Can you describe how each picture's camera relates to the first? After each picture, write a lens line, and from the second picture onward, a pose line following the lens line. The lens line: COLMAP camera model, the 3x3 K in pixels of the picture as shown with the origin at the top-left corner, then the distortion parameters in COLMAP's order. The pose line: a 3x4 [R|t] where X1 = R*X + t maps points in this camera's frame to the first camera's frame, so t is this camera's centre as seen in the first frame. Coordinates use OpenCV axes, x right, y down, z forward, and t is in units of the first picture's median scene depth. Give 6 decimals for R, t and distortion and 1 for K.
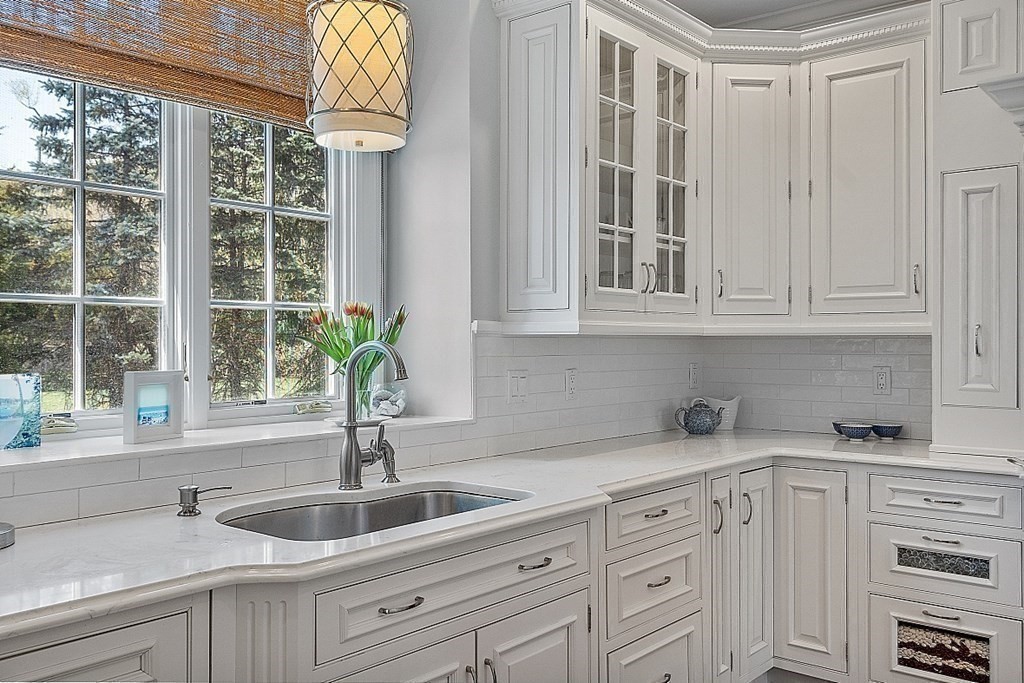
lens RADIAL K [[874.0, 0, 511.2], [0, 874.0, 340.6], [0, 0, 1]] dist [-0.002580, -0.006356]
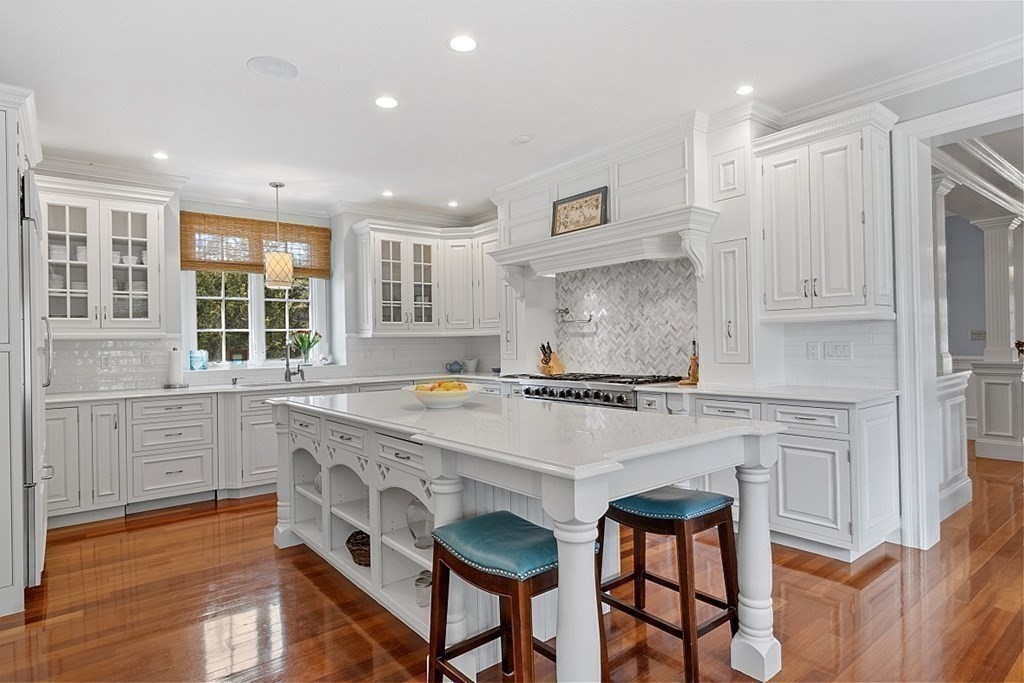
lens RADIAL K [[562.7, 0, 512.7], [0, 562.7, 340.9], [0, 0, 1]] dist [0.006945, 0.000101]
pose [[0.983072, -0.016038, -0.182519, 0.850627], [0.016936, 0.999851, 0.003363, 0.006811], [0.182438, -0.006397, 0.983197, -0.819160]]
